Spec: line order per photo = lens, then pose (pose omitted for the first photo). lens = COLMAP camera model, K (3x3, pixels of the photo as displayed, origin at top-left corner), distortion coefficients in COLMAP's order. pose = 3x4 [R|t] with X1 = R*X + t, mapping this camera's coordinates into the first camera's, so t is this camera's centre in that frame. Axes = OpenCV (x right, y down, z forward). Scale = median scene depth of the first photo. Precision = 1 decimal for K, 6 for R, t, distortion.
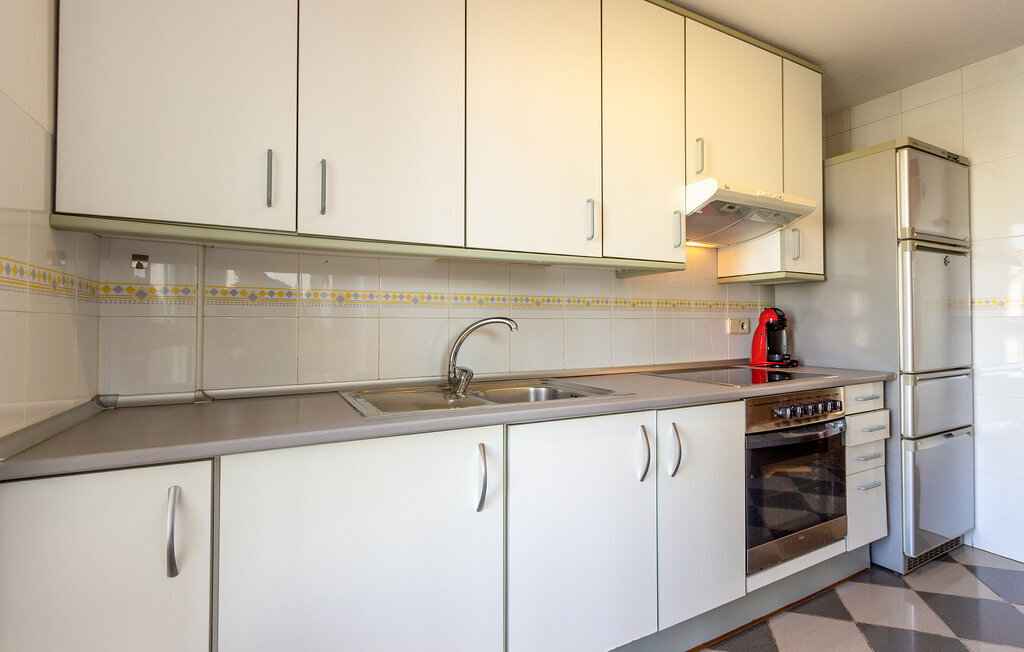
lens RADIAL K [[479.0, 0, 529.9], [0, 479.0, 313.3], [0, 0, 1]] dist [0.009419, -0.000273]
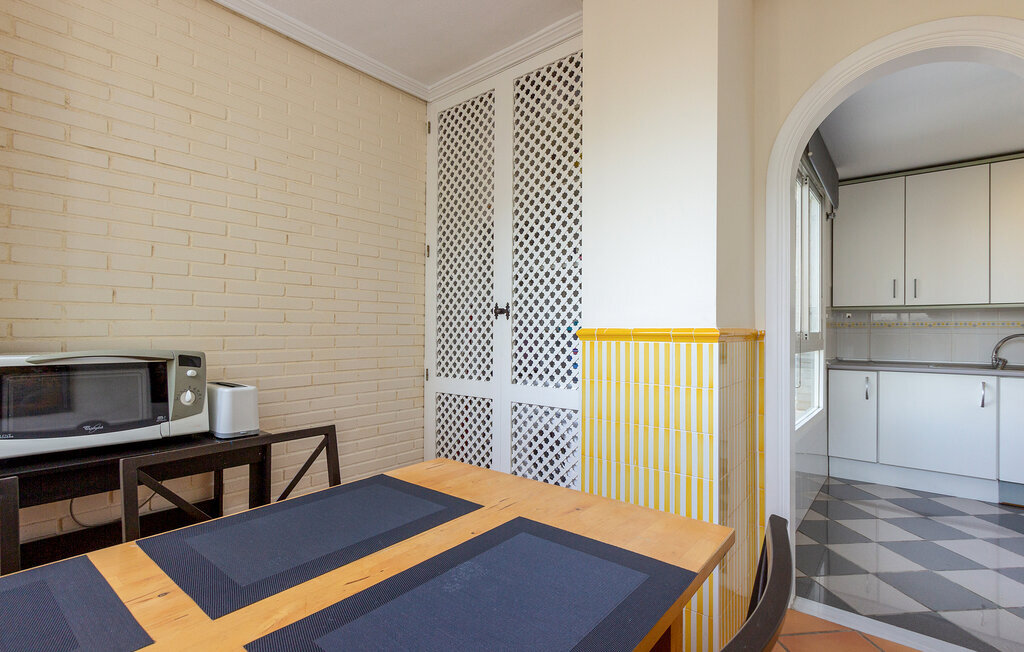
lens RADIAL K [[482.0, 0, 525.7], [0, 482.0, 328.3], [0, 0, 1]] dist [0.000562, -0.000050]
pose [[0.381641, 0.000205, -0.924311, 1.175287], [0.002053, 0.999997, 0.001070, -0.025806], [0.924308, -0.002306, 0.381640, -1.971607]]
